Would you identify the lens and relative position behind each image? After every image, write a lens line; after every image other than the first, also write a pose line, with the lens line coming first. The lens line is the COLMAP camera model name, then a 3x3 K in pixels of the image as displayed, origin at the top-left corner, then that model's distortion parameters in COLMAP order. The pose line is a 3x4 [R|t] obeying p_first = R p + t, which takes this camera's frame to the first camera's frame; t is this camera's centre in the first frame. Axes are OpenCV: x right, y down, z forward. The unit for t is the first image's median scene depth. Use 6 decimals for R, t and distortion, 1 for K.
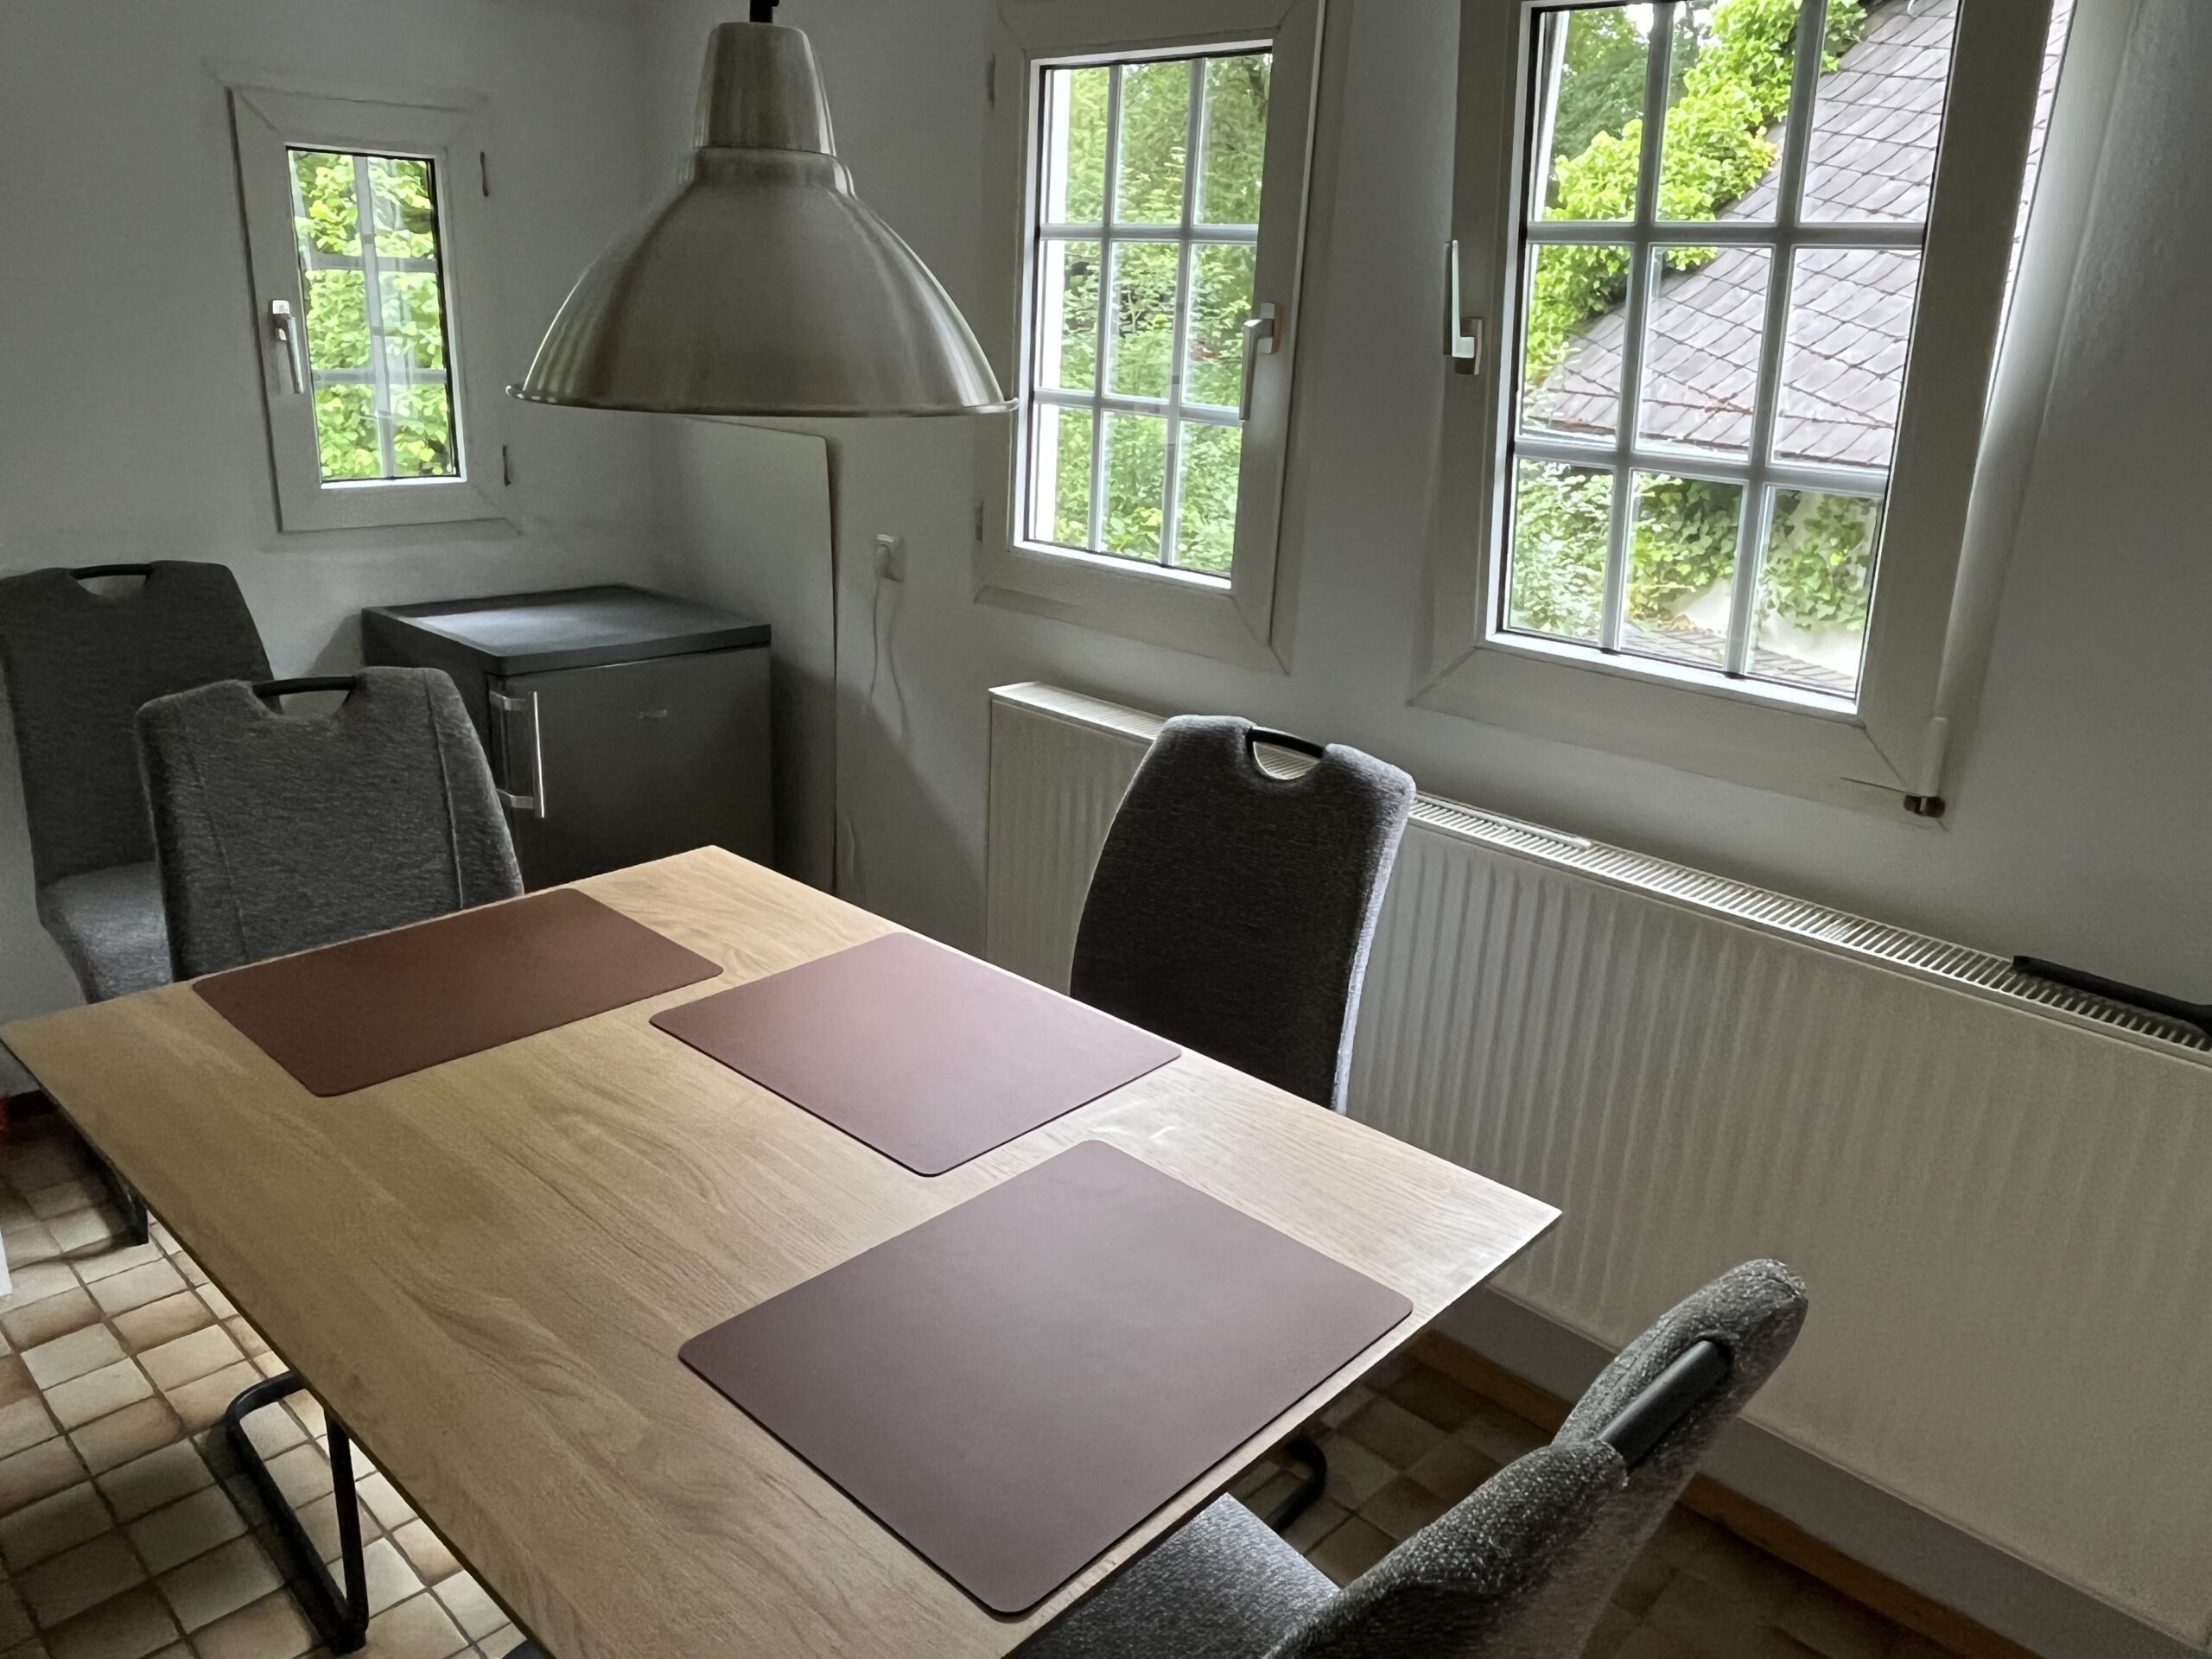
lens RADIAL K [[1592.0, 0, 1106.0], [0, 1592.0, 829.5], [0, 0, 1]] dist [0.000179, 0.000212]
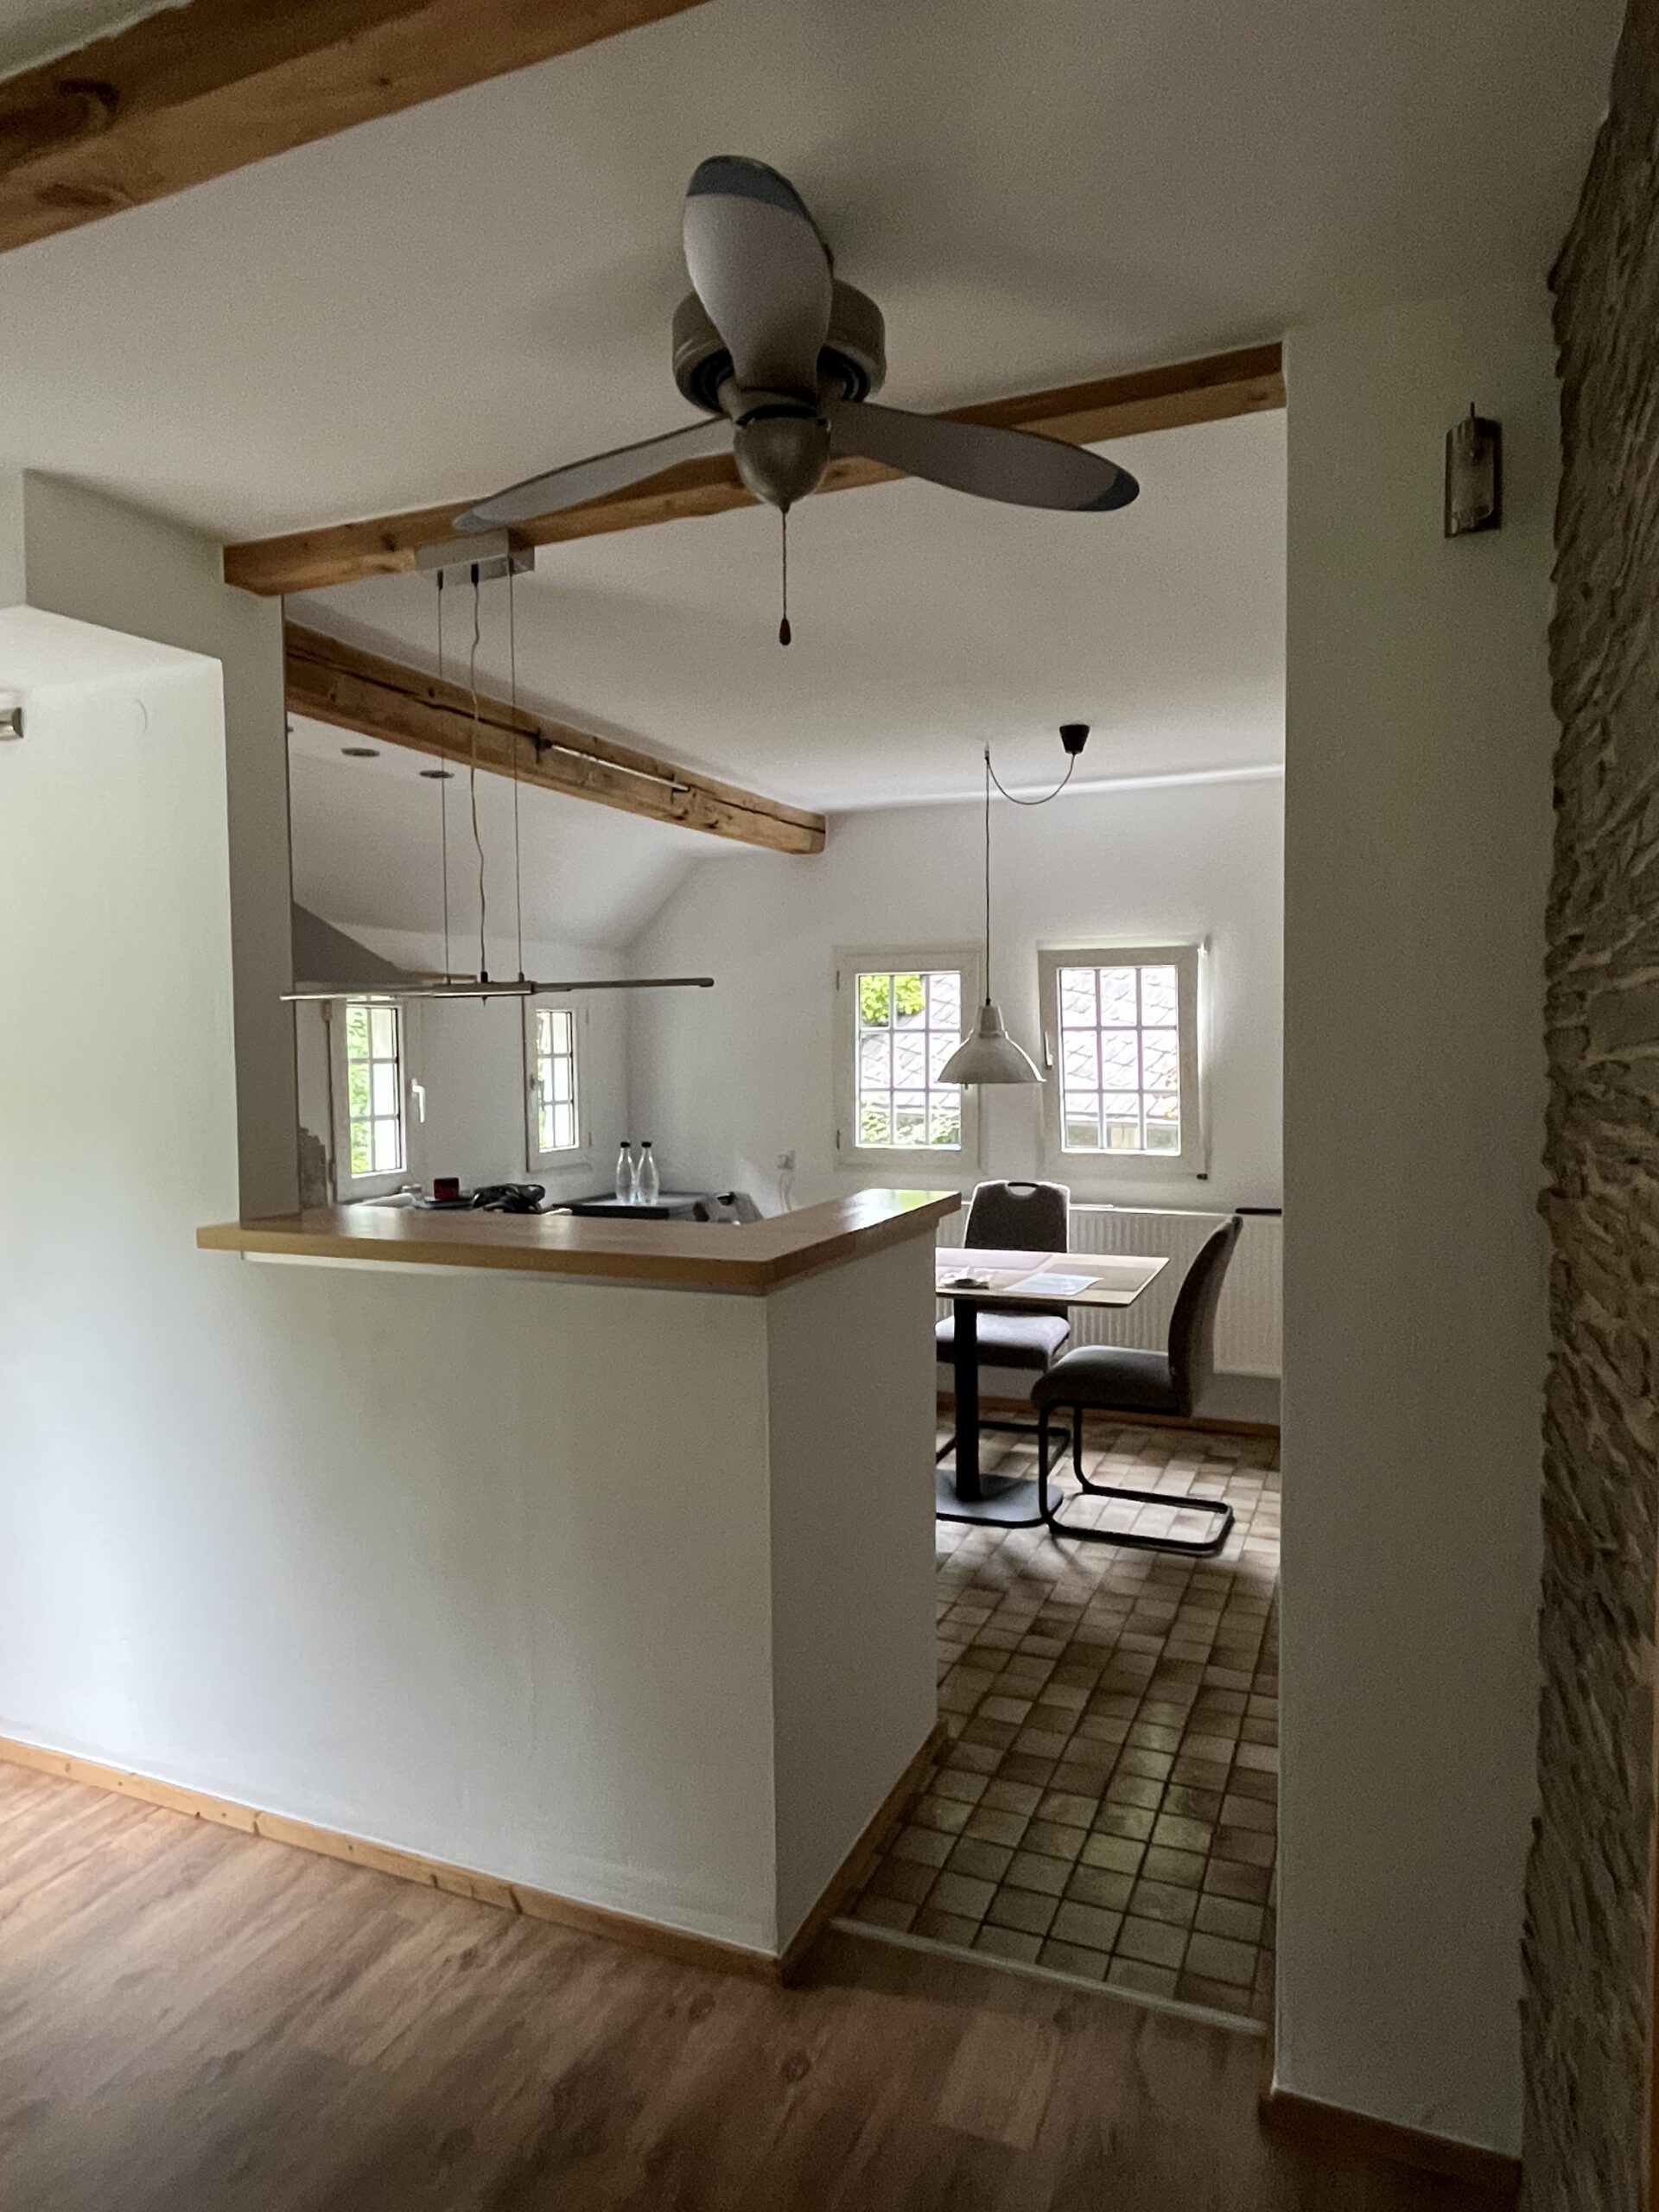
lens RADIAL K [[1336.2, 0, 829.5], [0, 1336.2, 1106.0], [0, 0, 1]] dist [0.000683, 0.000022]
pose [[0.938356, -0.073193, 0.337834, -1.142395], [0.159703, 0.958562, -0.235911, 0.366563], [-0.306568, 0.275321, 0.911161, -1.362226]]
